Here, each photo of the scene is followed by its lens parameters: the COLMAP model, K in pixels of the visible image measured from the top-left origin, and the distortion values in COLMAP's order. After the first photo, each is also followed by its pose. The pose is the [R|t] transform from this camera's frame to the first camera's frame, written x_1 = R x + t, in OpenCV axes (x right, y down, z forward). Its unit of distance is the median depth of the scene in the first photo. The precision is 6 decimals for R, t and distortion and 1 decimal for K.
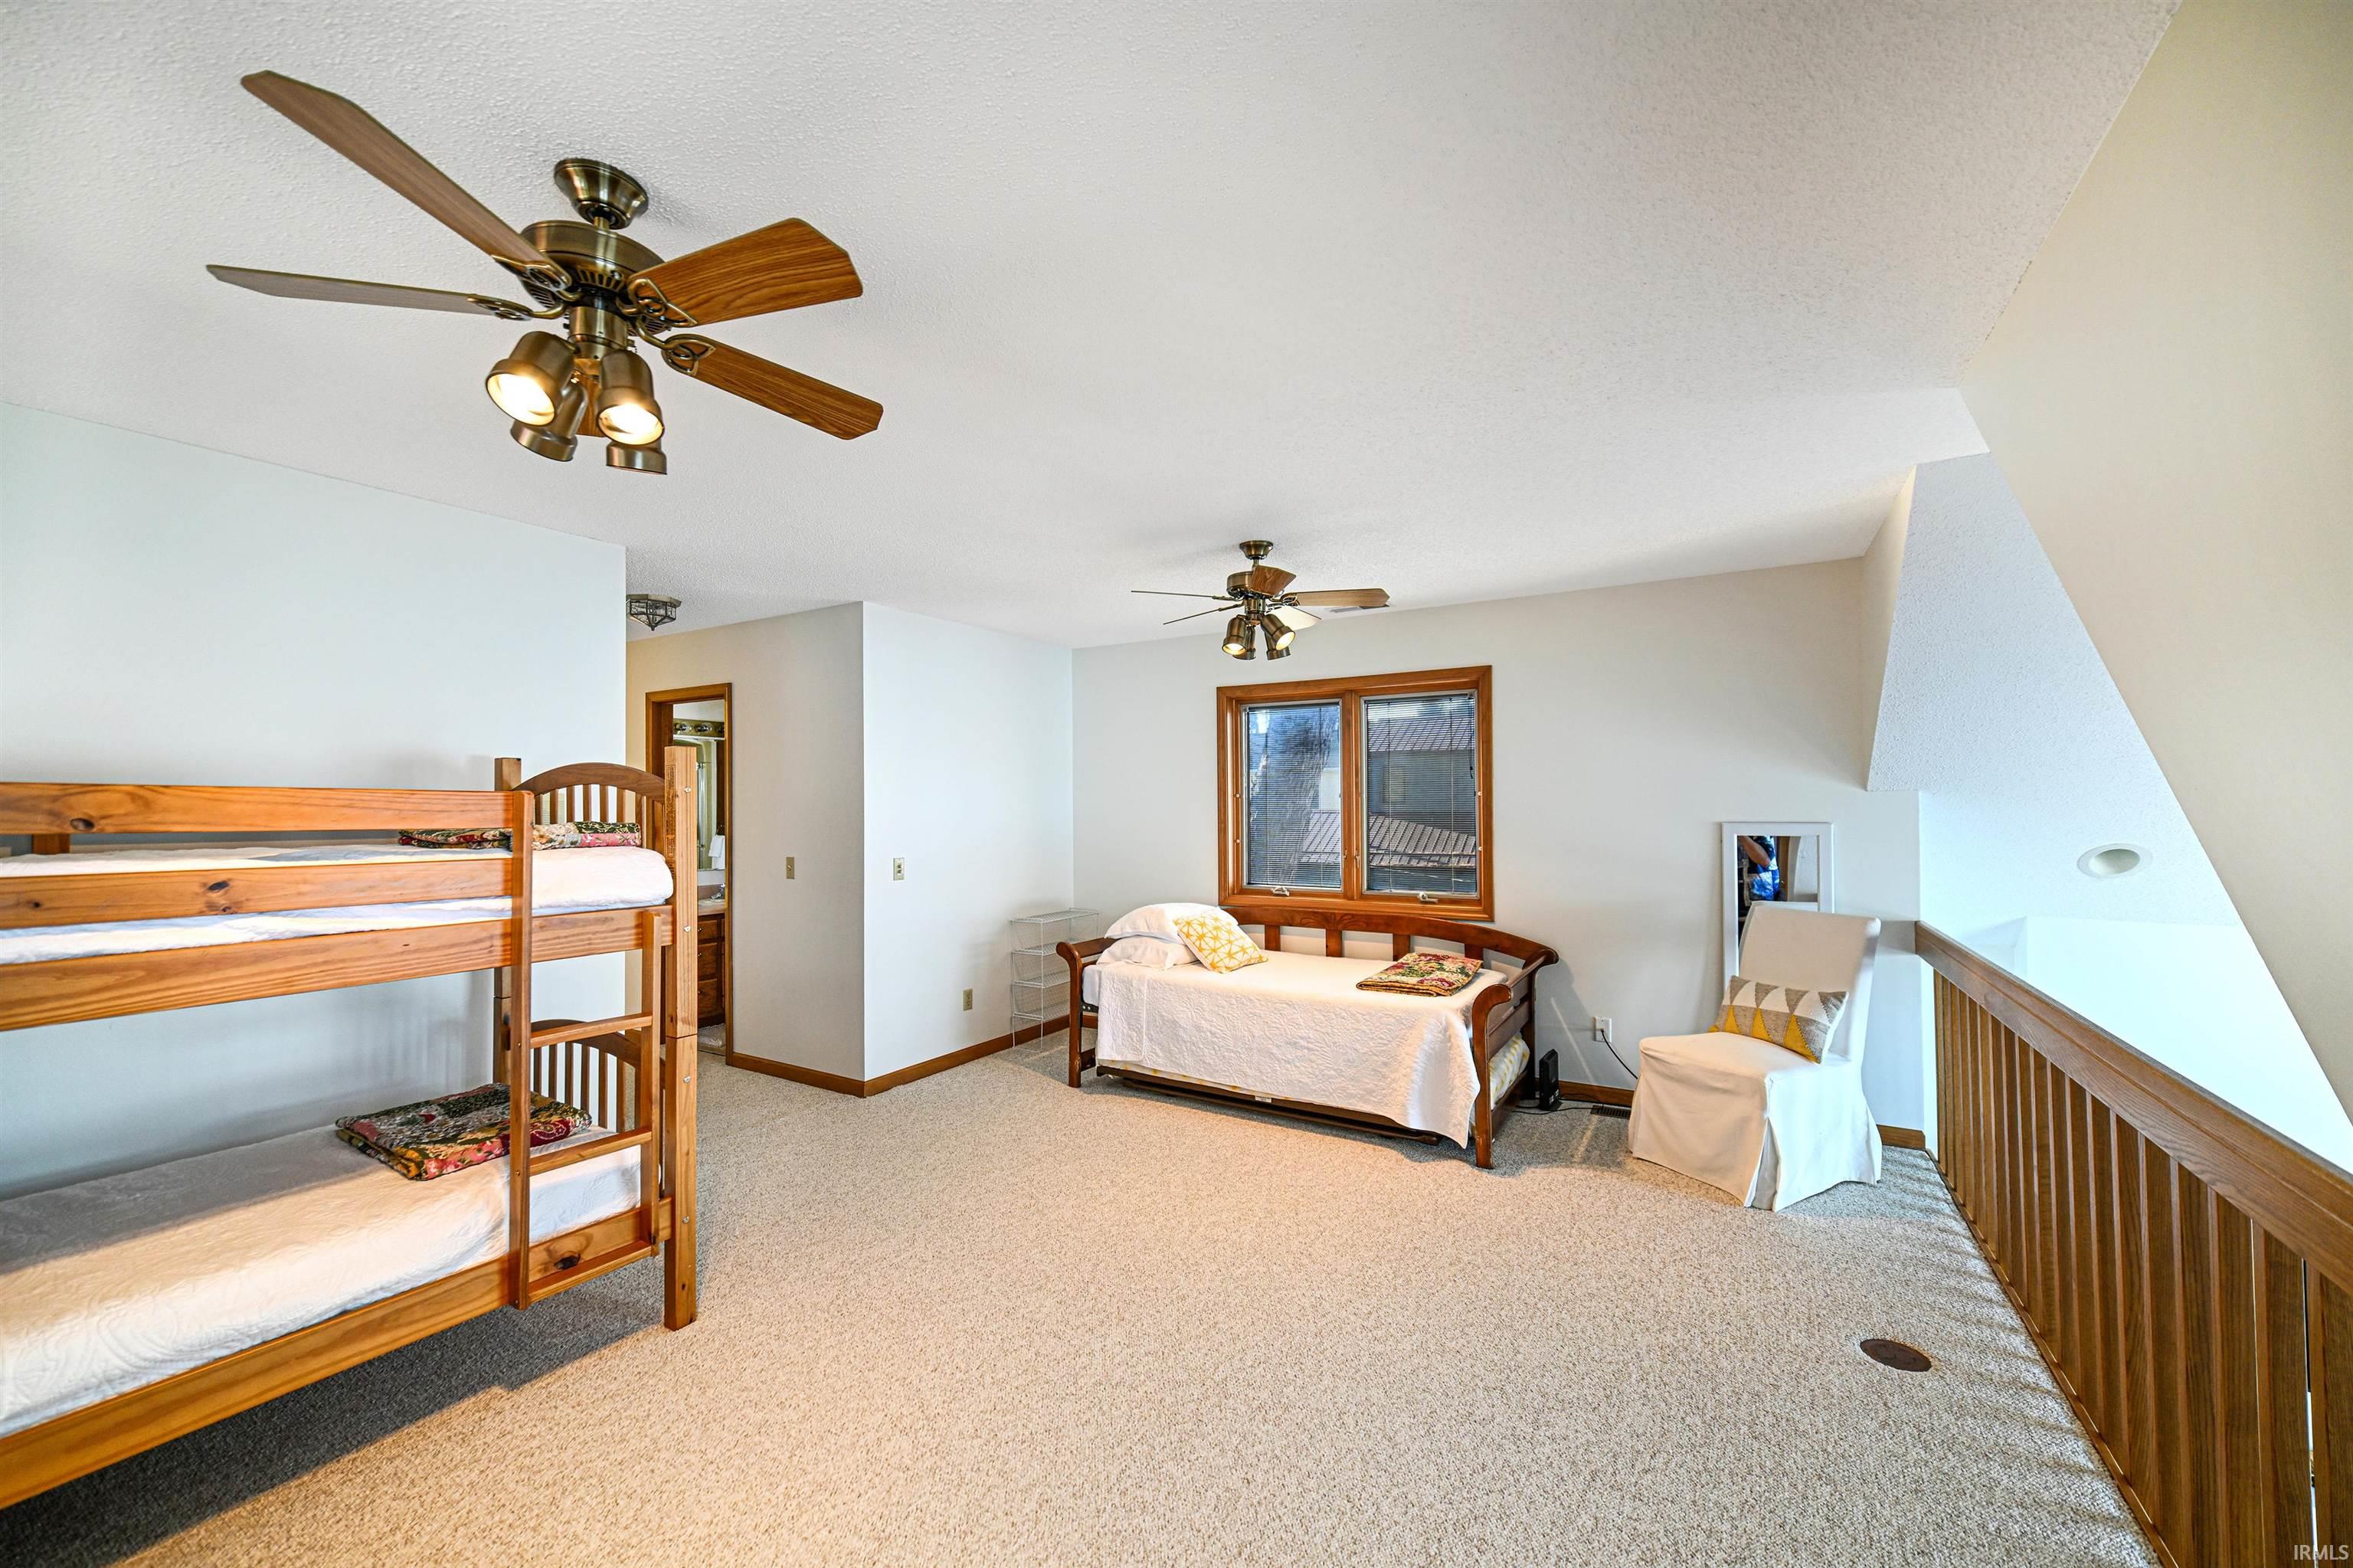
lens RADIAL K [[925.2, 0, 1173.6], [0, 925.2, 809.1], [0, 0, 1]] dist [0.000571, 0.000072]
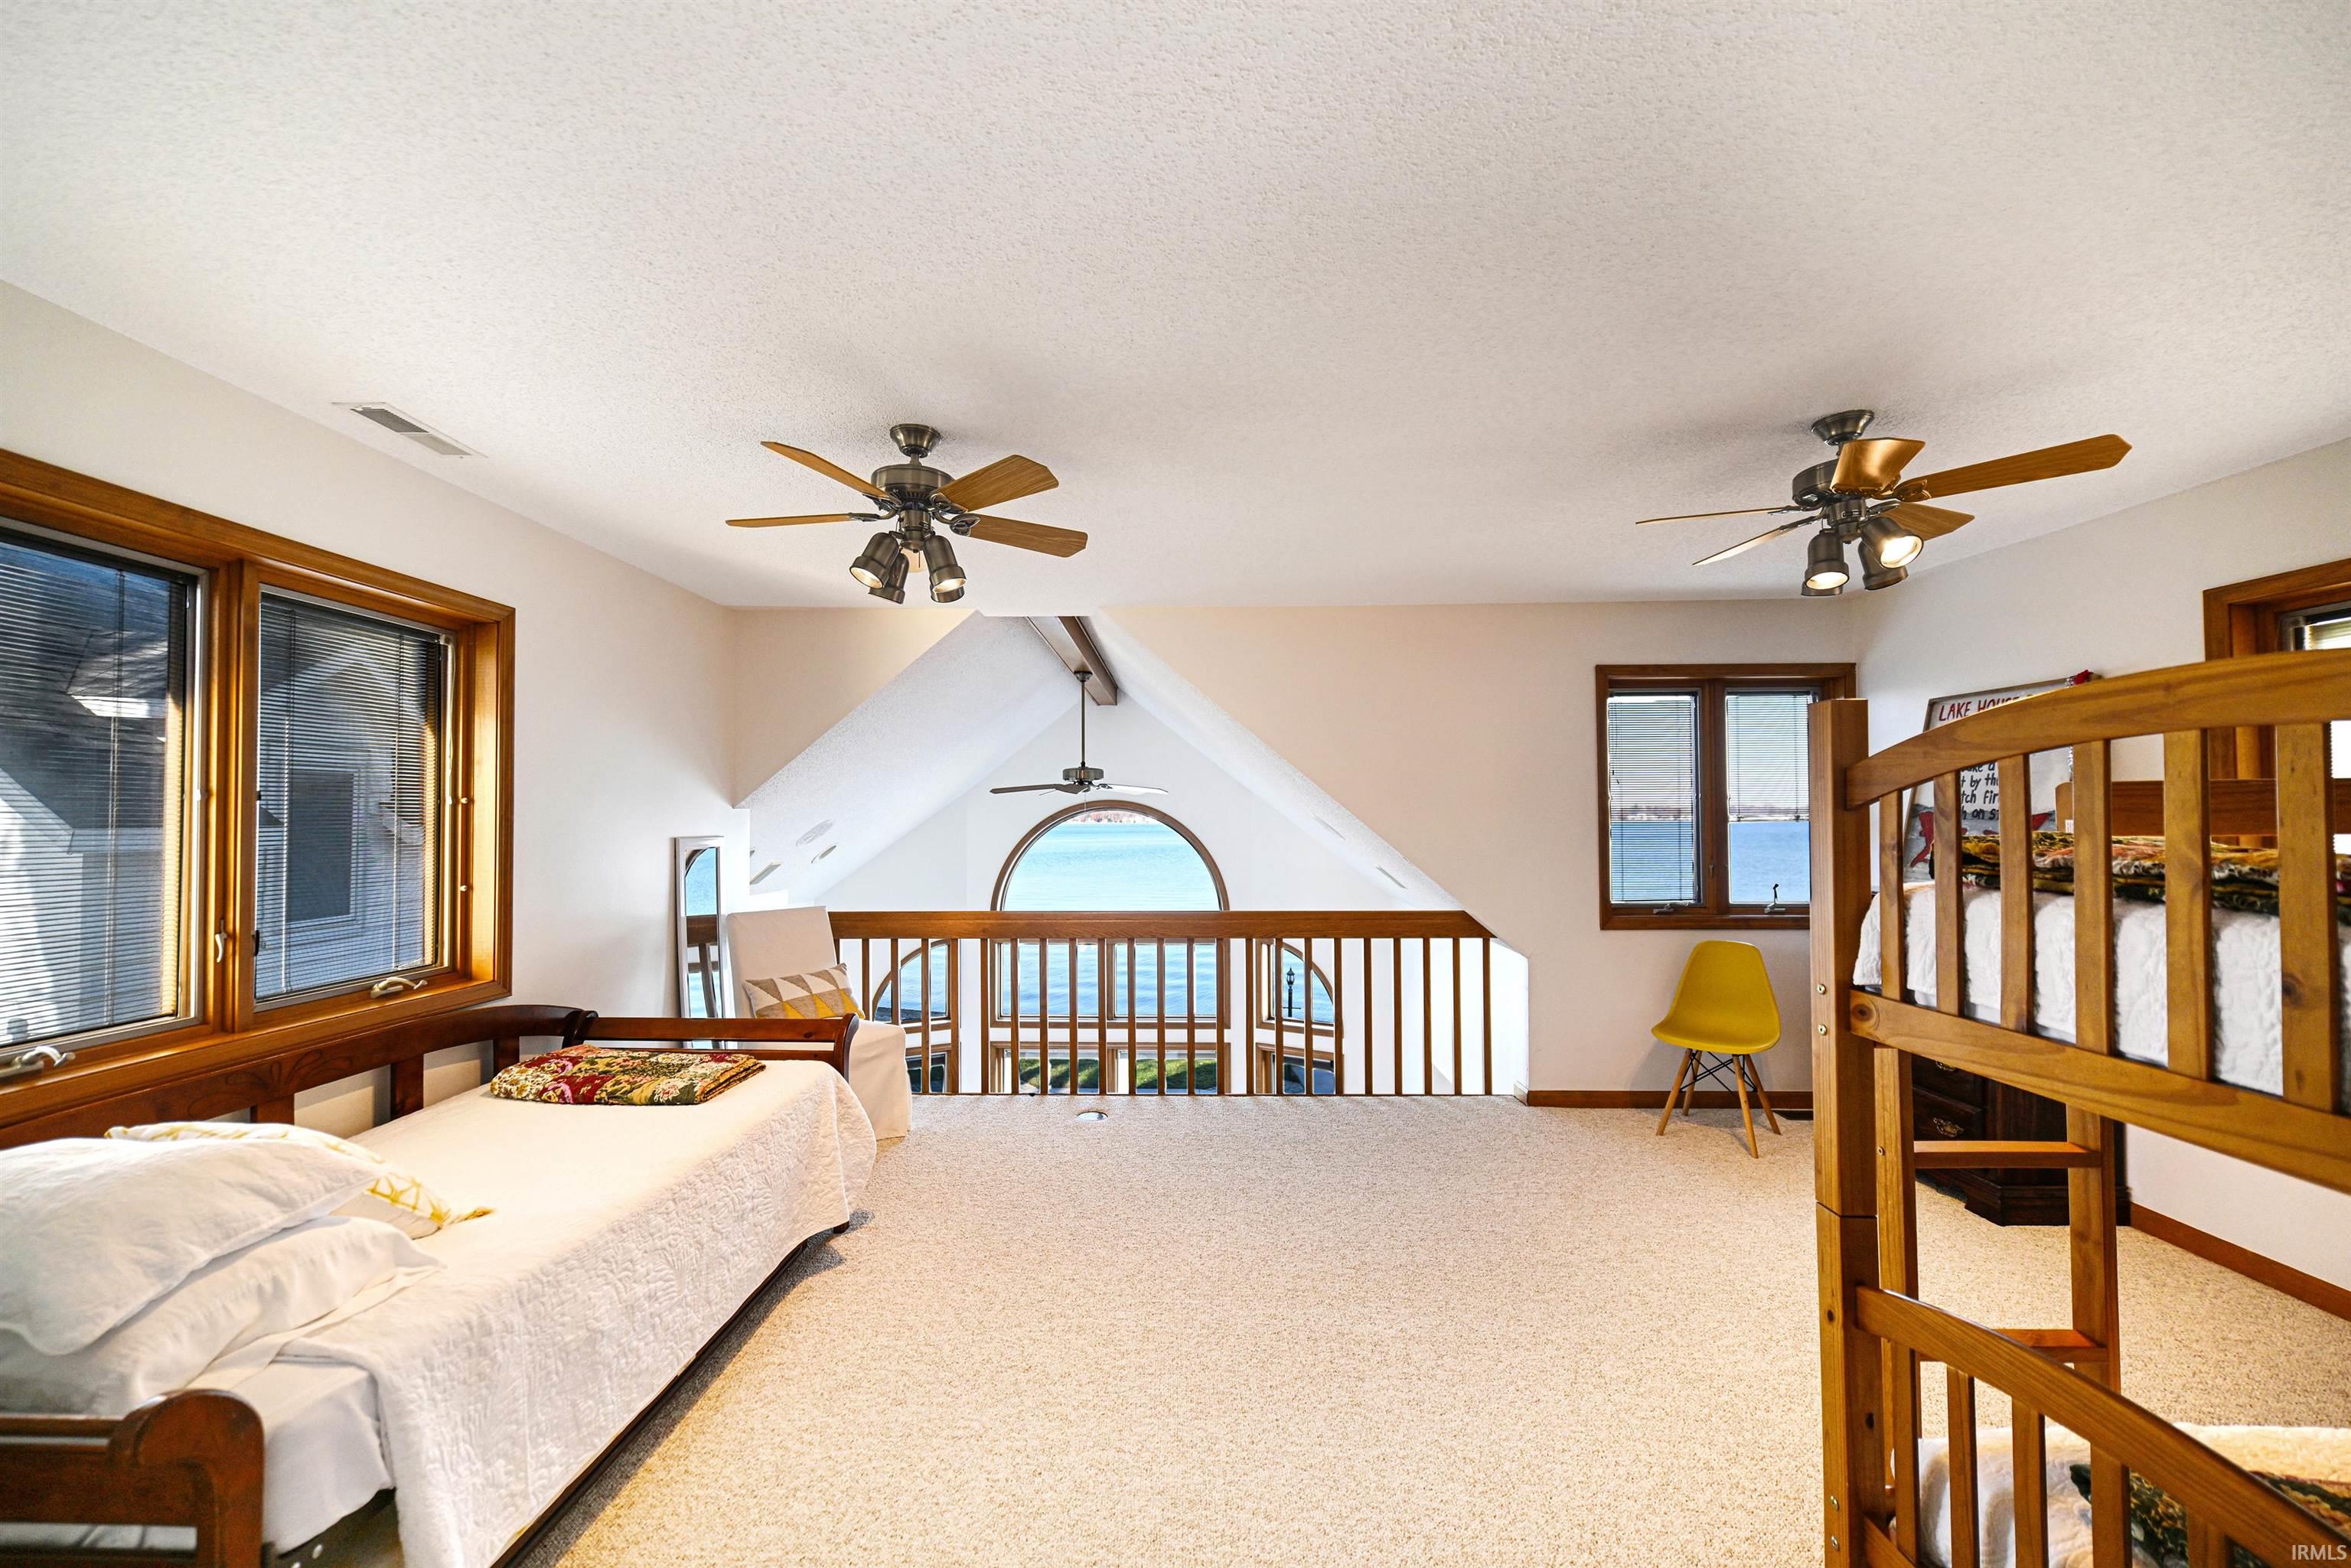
lens RADIAL K [[924.3, 0, 1172.6], [0, 924.3, 809.1], [0, 0, 1]] dist [0.000571, 0.000072]
pose [[-0.509337, 0.020736, 0.860317, -0.577759], [0.011404, 0.999785, -0.017346, 0.007676], [-0.860492, 0.000976, -0.509464, 1.165720]]
